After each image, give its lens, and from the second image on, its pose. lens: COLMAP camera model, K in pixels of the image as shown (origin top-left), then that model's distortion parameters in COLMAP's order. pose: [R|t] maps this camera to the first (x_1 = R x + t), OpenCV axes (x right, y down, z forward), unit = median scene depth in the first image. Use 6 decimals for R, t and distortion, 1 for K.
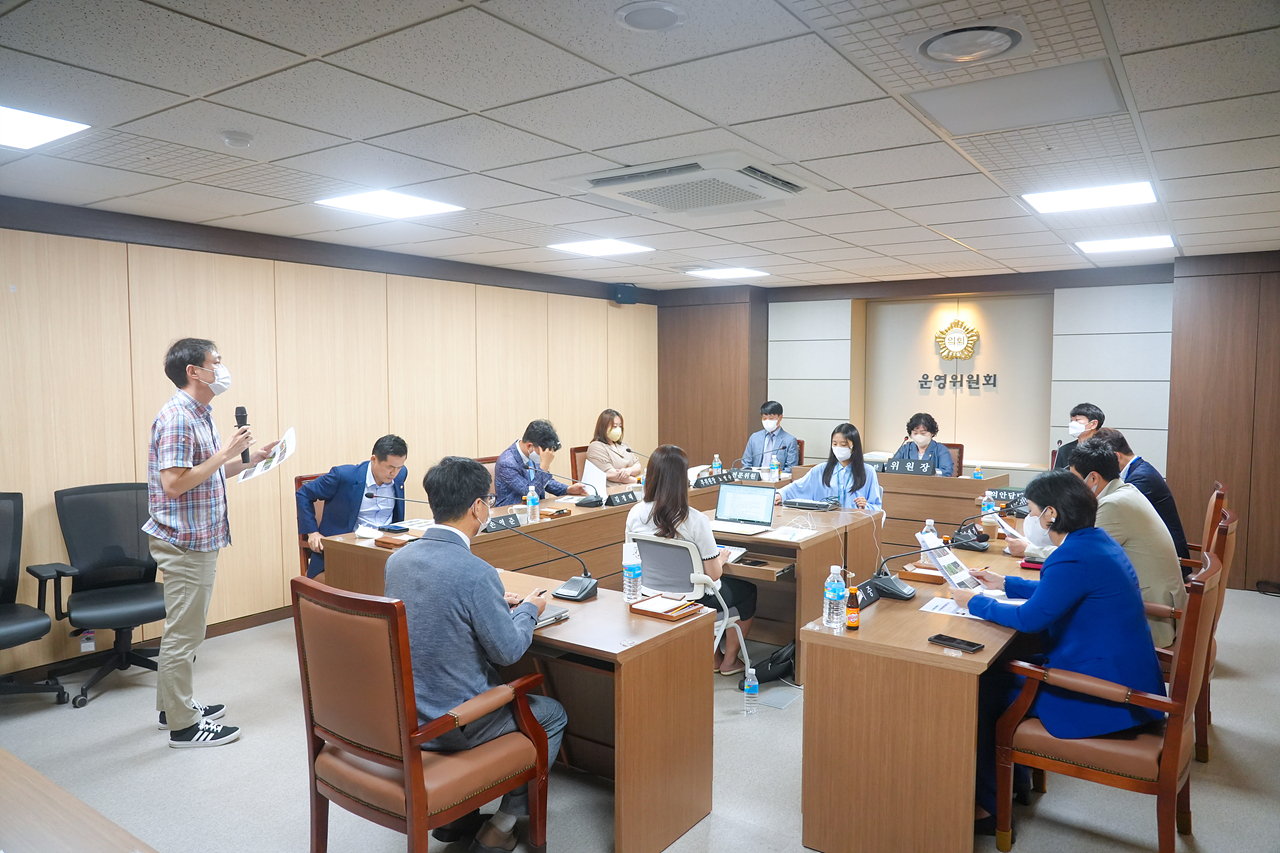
lens RADIAL K [[873.3, 0, 635.5], [0, 873.3, 432.3], [0, 0, 1]] dist [-0.029362, 0.003058]
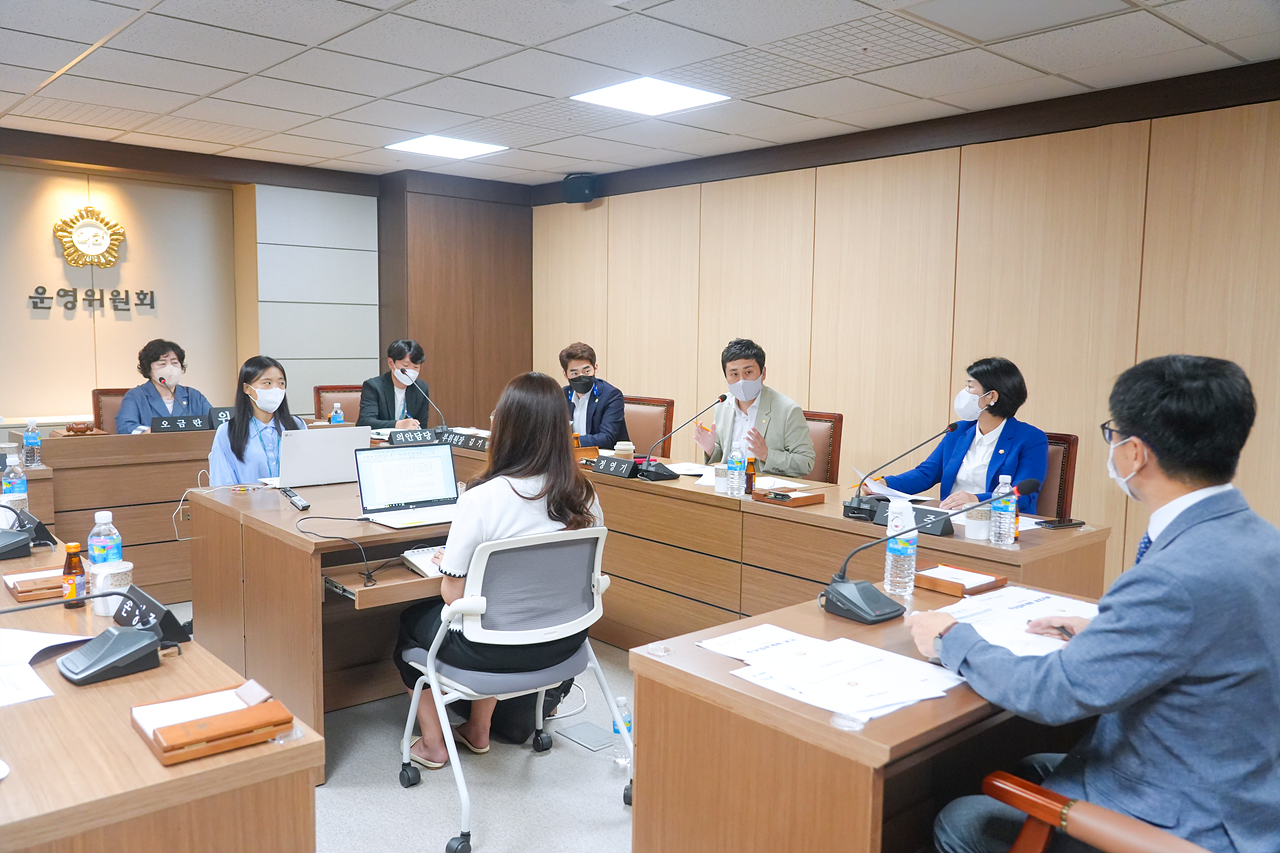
lens RADIAL K [[1007.8, 0, 635.4], [0, 1007.8, 439.1], [0, 0, 1]] dist [0.022643, 0.008644]
pose [[0.235483, -0.098565, 0.966867, -0.377755], [0.049993, 0.994755, 0.089232, 0.000396], [-0.970592, 0.027324, 0.239176, 0.495865]]
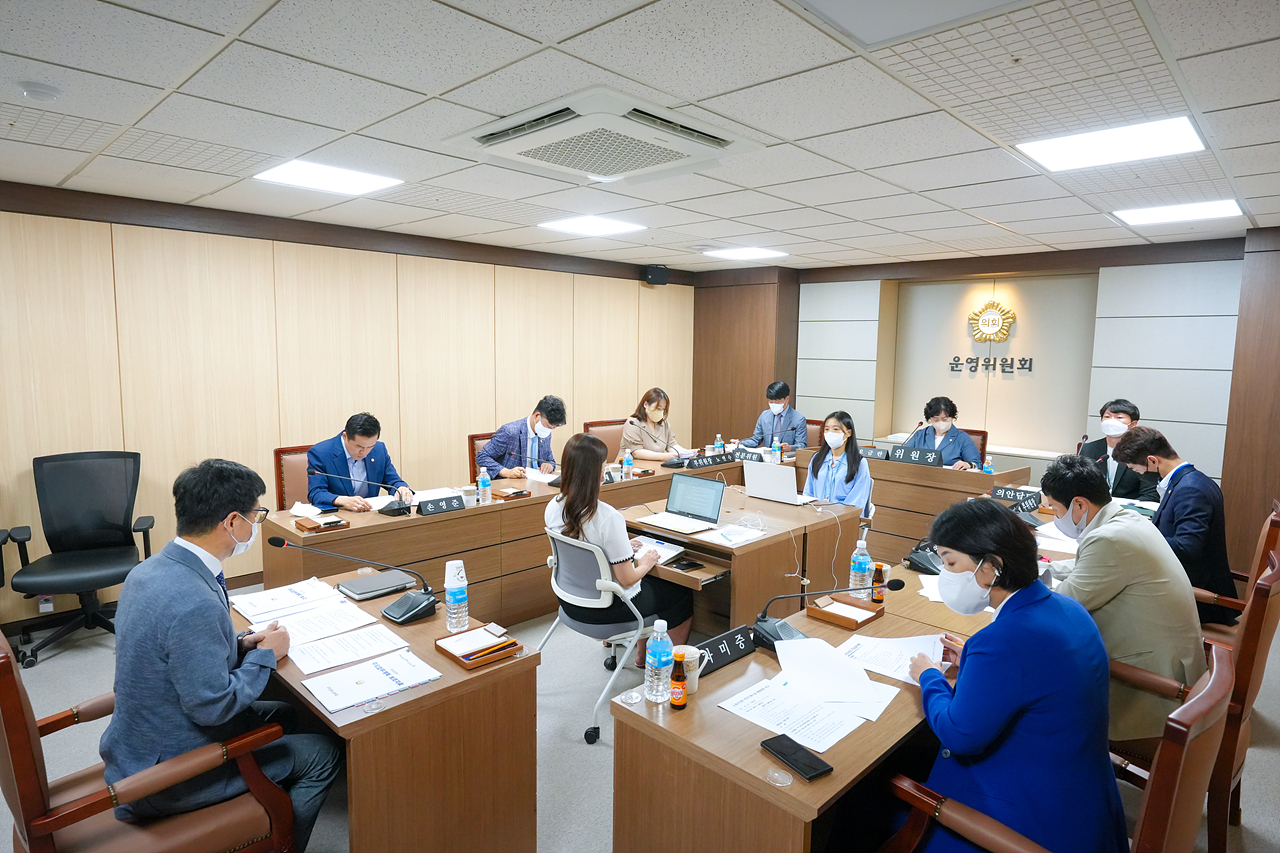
lens RADIAL K [[722.2, 0, 629.7], [0, 722.2, 421.9], [0, 0, 1]] dist [-0.003815, -0.003502]
pose [[0.985752, 0.031634, -0.165204, 0.133358], [-0.025527, 0.998915, 0.038963, -0.019411], [0.166257, -0.034191, 0.985490, 0.169019]]
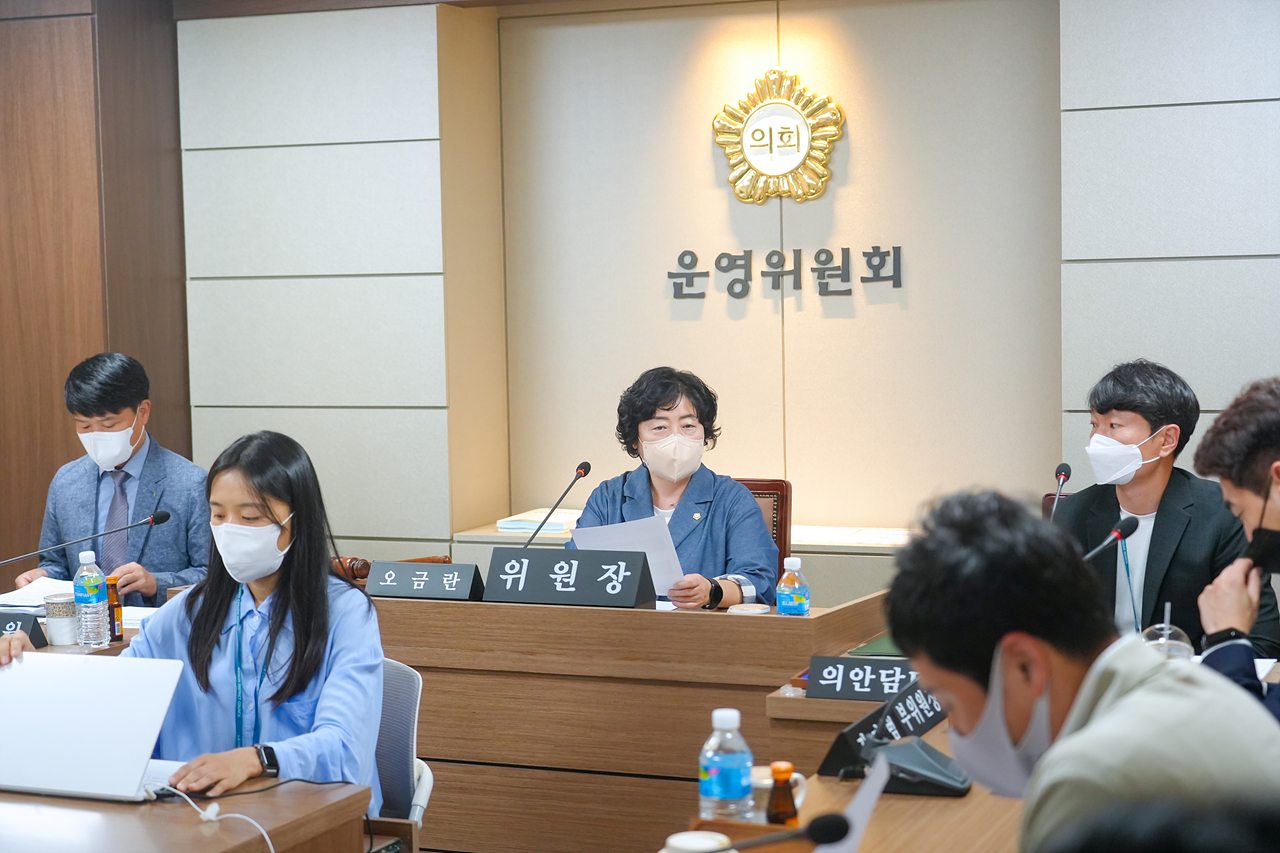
lens RADIAL K [[2248.7, 0, 648.4], [0, 2248.7, 426.8], [0, 0, 1]] dist [0.047644, 0.000000]
pose [[0.975355, -0.032006, 0.218307, 0.181301], [0.032640, 0.999467, 0.000706, -0.007575], [-0.218213, 0.006437, 0.975880, 0.288277]]
